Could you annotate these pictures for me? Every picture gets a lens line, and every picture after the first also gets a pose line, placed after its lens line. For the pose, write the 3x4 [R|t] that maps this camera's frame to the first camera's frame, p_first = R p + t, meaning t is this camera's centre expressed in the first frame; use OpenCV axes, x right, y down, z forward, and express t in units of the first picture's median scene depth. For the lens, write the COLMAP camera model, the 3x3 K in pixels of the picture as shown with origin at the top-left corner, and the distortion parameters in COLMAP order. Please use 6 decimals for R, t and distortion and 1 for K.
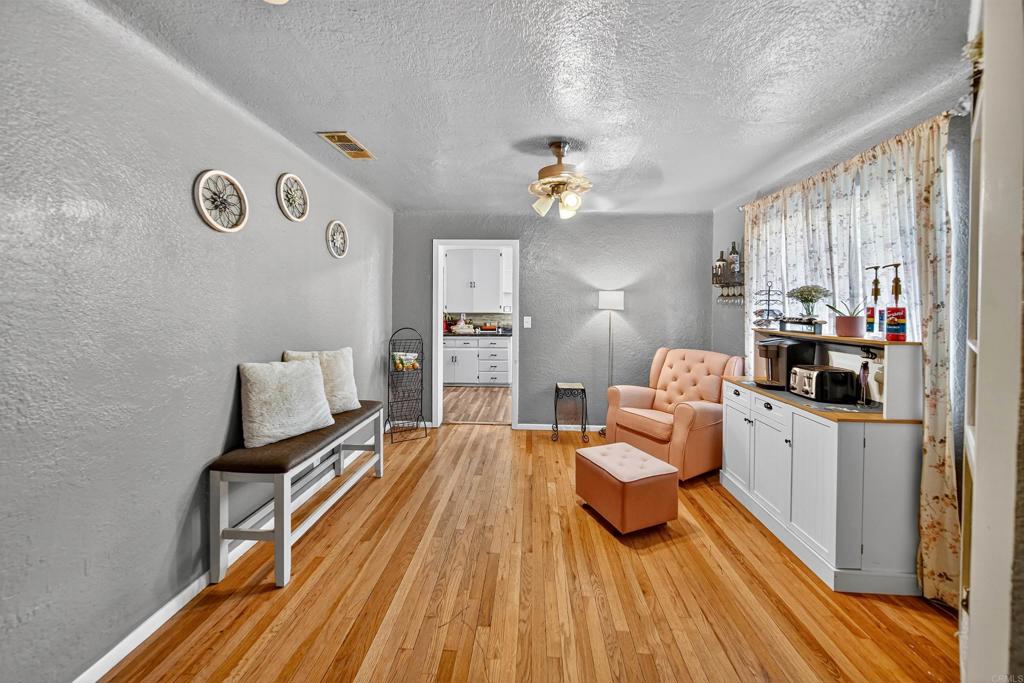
lens RADIAL K [[369.2, 0, 509.5], [0, 369.2, 311.4], [0, 0, 1]] dist [0.002810, 0.000162]
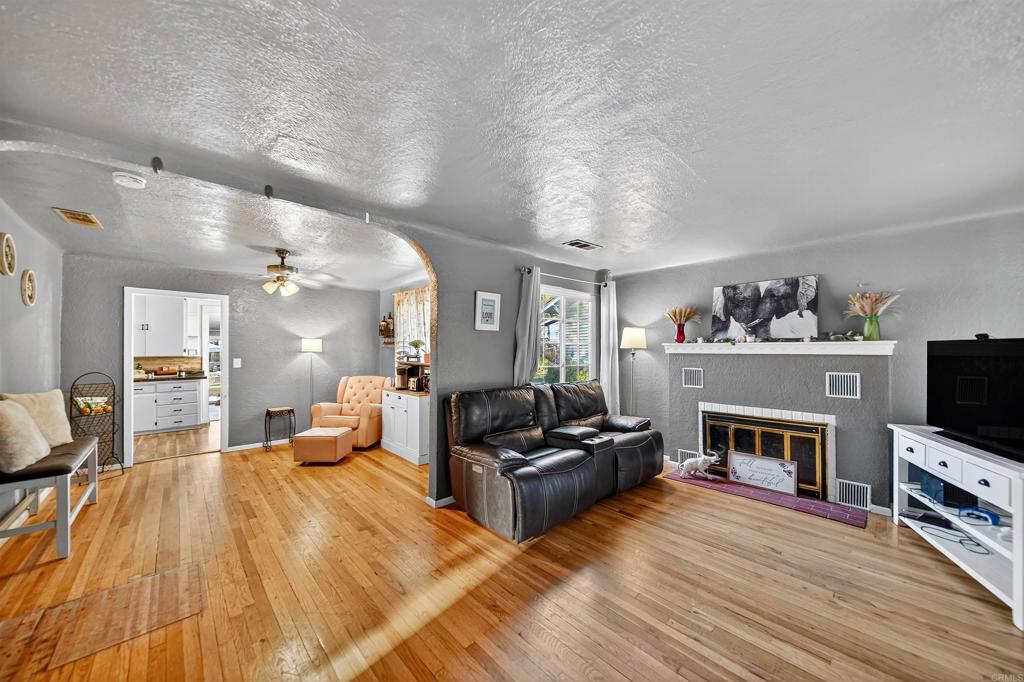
lens RADIAL K [[369.2, 0, 511.0], [0, 369.2, 348.4], [0, 0, 1]] dist [0.002810, 0.000162]
pose [[0.699336, -0.005217, 0.714774, -0.216951], [0.012491, 0.999910, -0.004924, -0.001969], [-0.714684, 0.012371, 0.699338, -0.570943]]
